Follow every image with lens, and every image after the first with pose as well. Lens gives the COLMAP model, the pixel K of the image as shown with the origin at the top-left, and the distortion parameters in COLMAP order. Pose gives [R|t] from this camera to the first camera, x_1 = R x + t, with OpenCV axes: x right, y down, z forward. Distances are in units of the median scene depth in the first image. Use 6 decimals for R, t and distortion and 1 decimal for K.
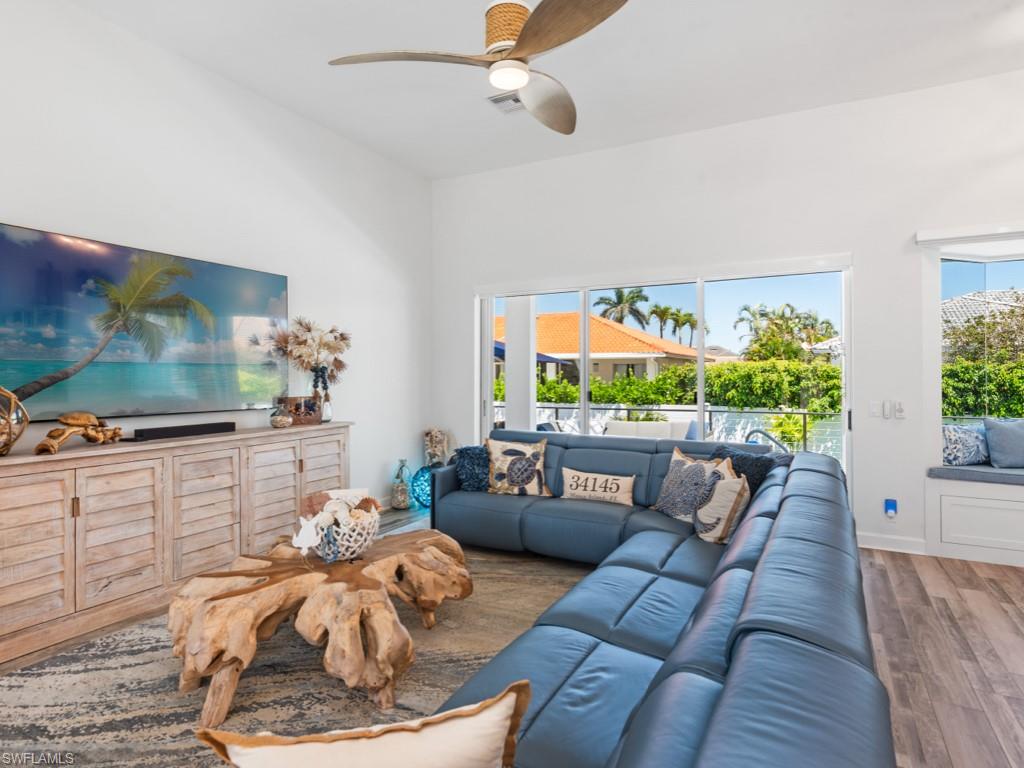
lens RADIAL K [[581.6, 0, 508.2], [0, 581.6, 368.7], [0, 0, 1]] dist [0.018043, -0.004844]
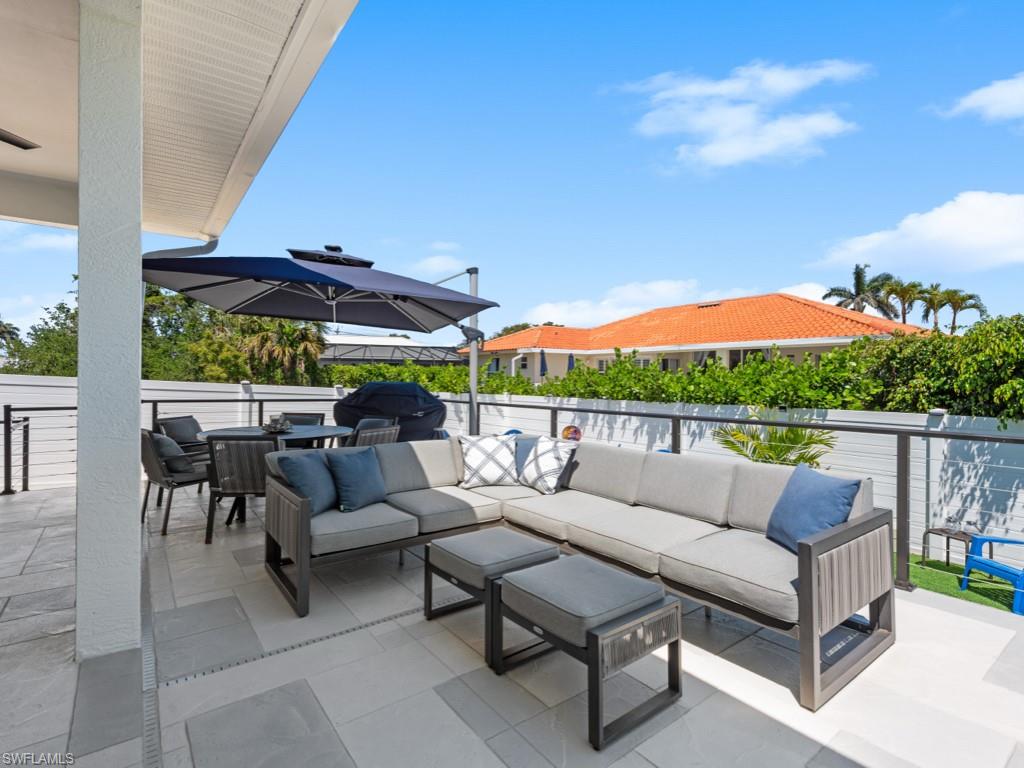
lens RADIAL K [[491.9, 0, 515.8], [0, 491.9, 379.4], [0, 0, 1]] dist [0.008701, -0.002114]
pose [[0.905806, 0.001085, -0.423691, 0.665055], [0.005067, 0.999897, 0.013392, 0.093671], [0.423662, -0.014277, 0.905708, 1.646508]]
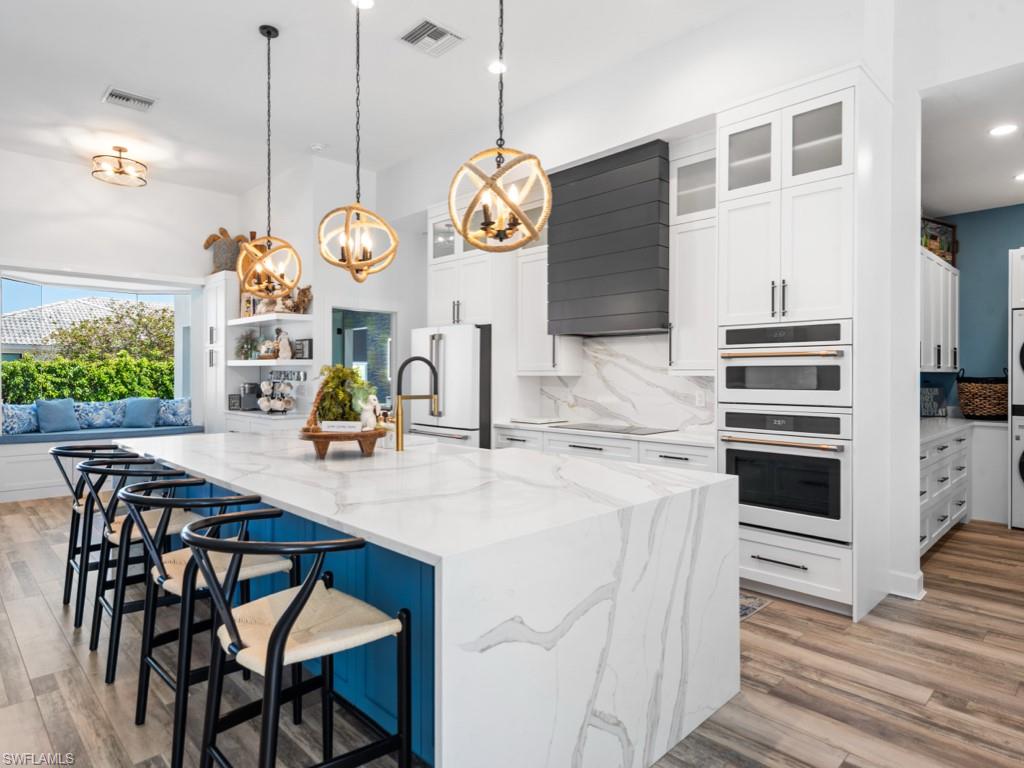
lens RADIAL K [[598.2, 0, 513.8], [0, 598.2, 376.7], [0, 0, 1]] dist [0.011248, 0.000410]
pose [[0.298263, -0.002074, 0.954481, -0.217601], [-0.012313, 0.999906, 0.006020, 0.009839], [-0.954404, -0.013548, 0.298209, -0.514717]]
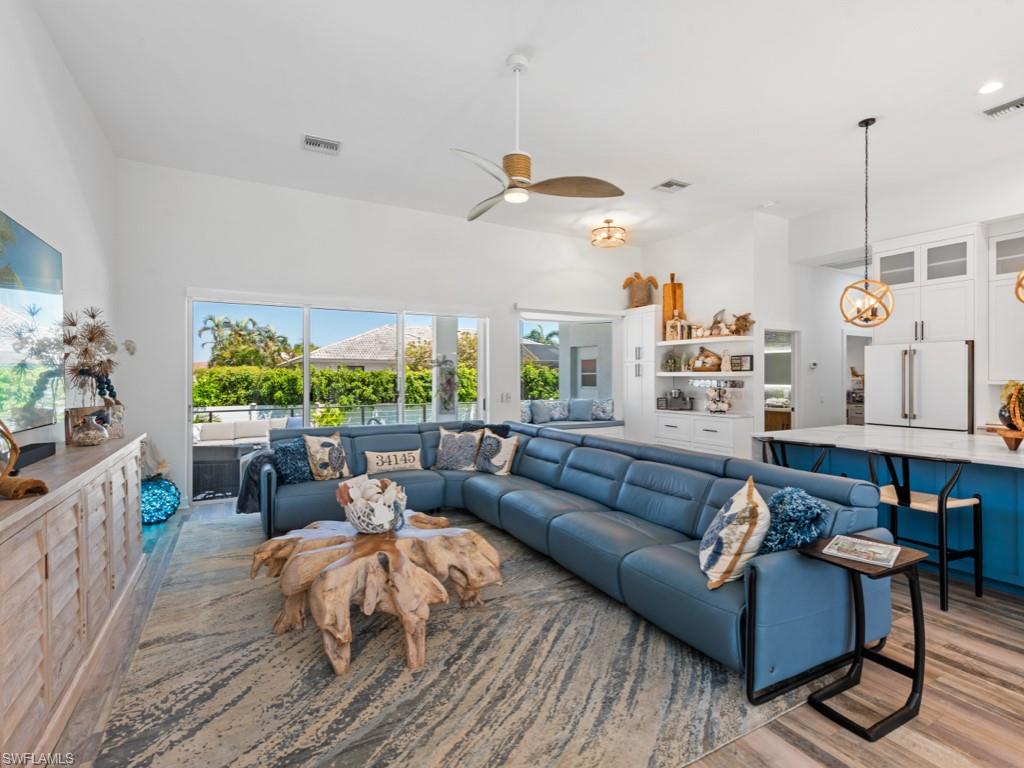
lens RADIAL K [[491.9, 0, 512.6], [0, 491.9, 375.1], [0, 0, 1]] dist [0.008701, -0.002114]
pose [[0.546350, 0.003530, 0.837549, -0.636652], [-0.006455, 0.999979, -0.000003, 0.000469], [-0.837532, -0.005405, 0.546362, 0.138469]]
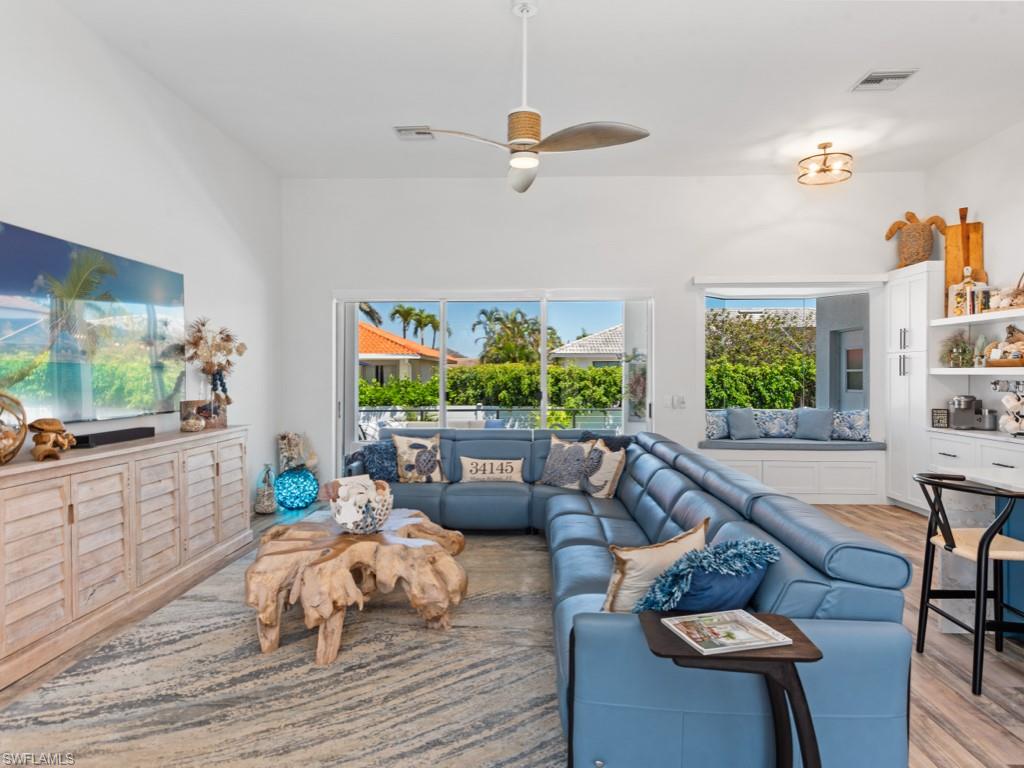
lens RADIAL K [[629.6, 0, 511.8], [0, 629.6, 375.9], [0, 0, 1]] dist [0.021085, -0.006984]
pose [[0.896844, 0.000615, 0.442347, -0.374687], [-0.004694, 0.999956, 0.008125, -0.003185], [-0.442322, -0.009363, 0.896807, -0.179380]]
